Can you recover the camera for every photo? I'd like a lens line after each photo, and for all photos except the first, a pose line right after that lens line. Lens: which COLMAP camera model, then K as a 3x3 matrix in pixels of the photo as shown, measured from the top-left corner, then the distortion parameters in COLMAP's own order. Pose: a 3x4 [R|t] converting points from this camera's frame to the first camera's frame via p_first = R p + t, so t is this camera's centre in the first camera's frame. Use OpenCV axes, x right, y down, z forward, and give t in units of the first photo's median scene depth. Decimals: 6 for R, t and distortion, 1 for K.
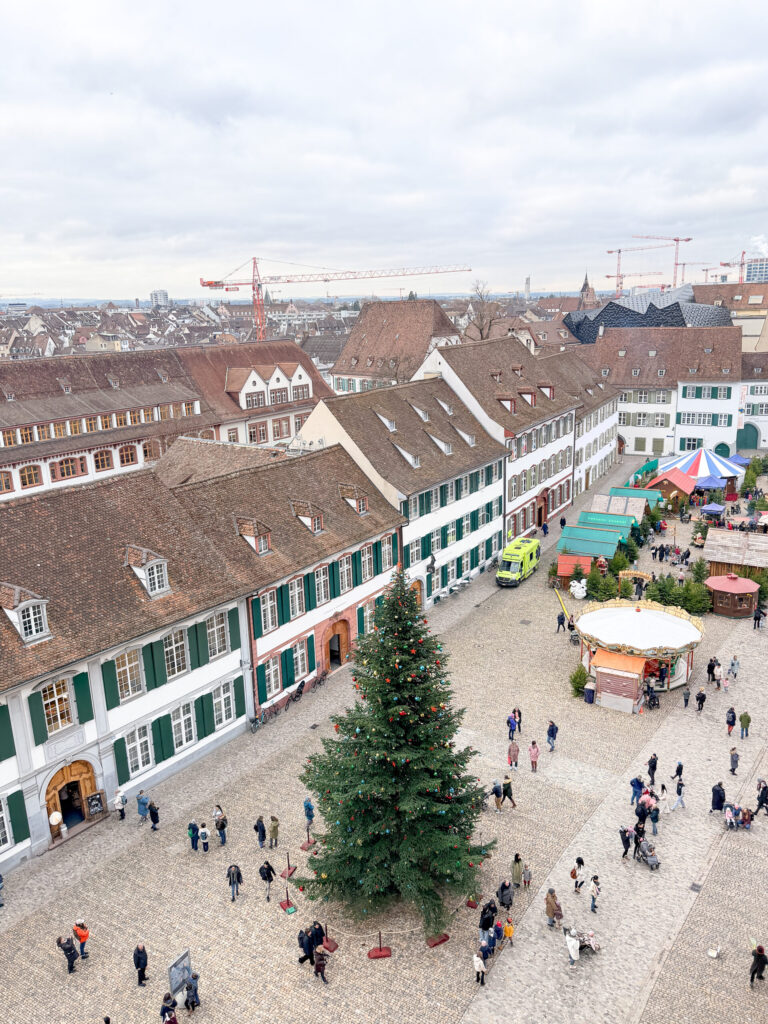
lens RADIAL K [[722.2, 0, 409.6], [0, 722.2, 523.7], [0, 0, 1]] dist [-0.002885, -0.021193]
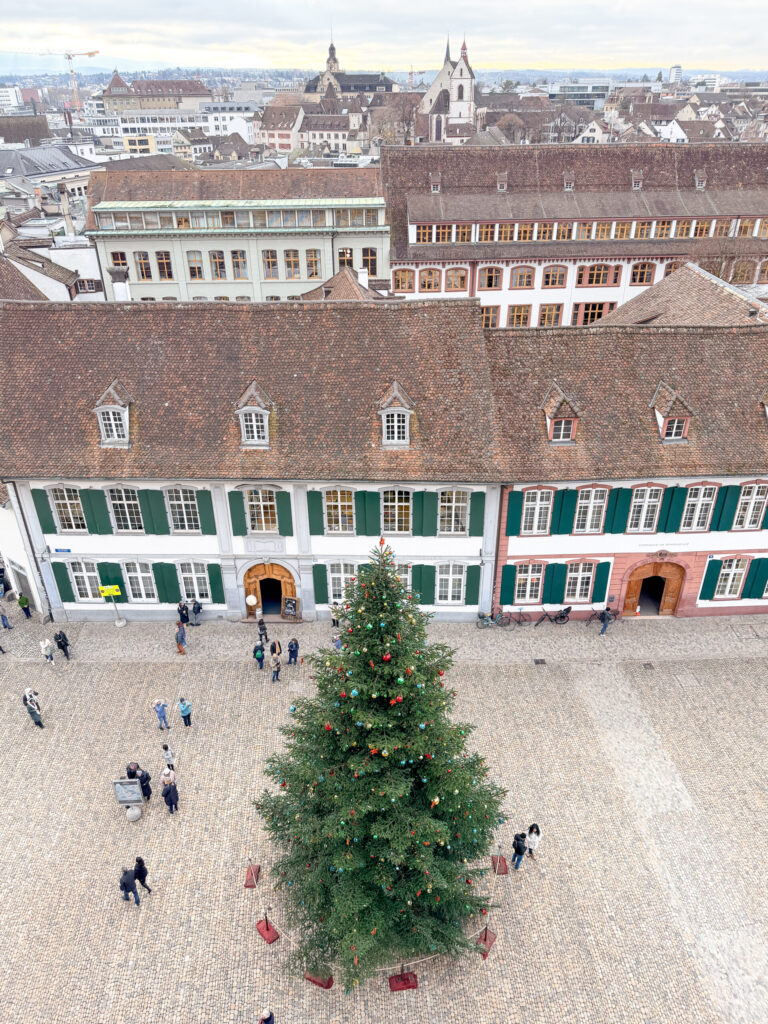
lens RADIAL K [[722.2, 0, 372.2], [0, 722.2, 542.1], [0, 0, 1]] dist [-0.002885, -0.021193]
pose [[0.572257, 0.450170, -0.685470, 0.253455], [-0.235109, 0.890835, 0.388762, -0.112765], [0.785650, -0.061312, 0.615626, 0.331215]]
